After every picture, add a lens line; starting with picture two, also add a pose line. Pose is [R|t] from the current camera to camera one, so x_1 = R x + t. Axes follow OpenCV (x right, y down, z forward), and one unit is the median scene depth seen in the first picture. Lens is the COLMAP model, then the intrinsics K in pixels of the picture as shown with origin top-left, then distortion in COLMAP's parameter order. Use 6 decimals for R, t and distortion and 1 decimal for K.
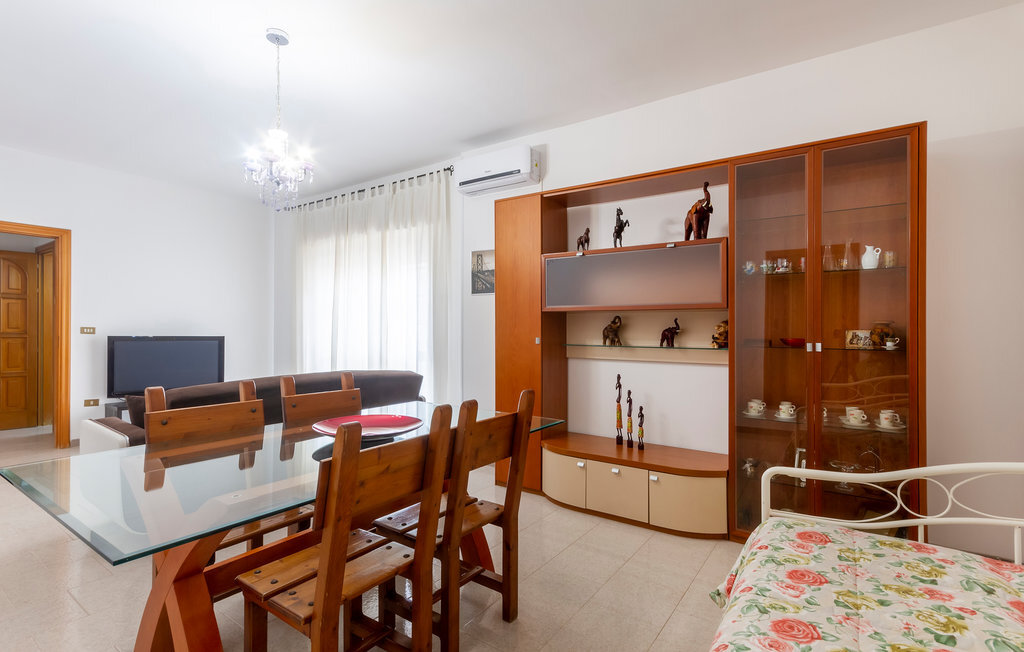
lens RADIAL K [[478.5, 0, 517.5], [0, 478.5, 333.2], [0, 0, 1]] dist [0.001449, 0.000146]
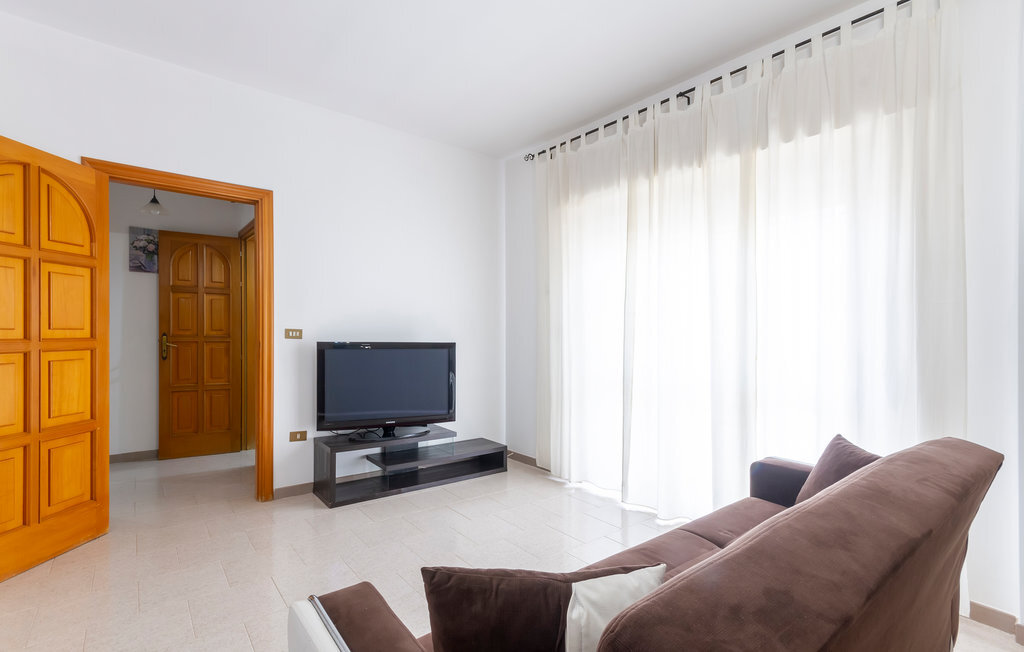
lens RADIAL K [[461.6, 0, 511.7], [0, 461.6, 345.2], [0, 0, 1]] dist [-0.002524, -0.000124]
pose [[0.961684, 0.011532, -0.273918, -0.390163], [-0.005803, 0.999747, 0.021718, -0.005213], [0.274099, -0.019296, 0.961508, 0.422698]]
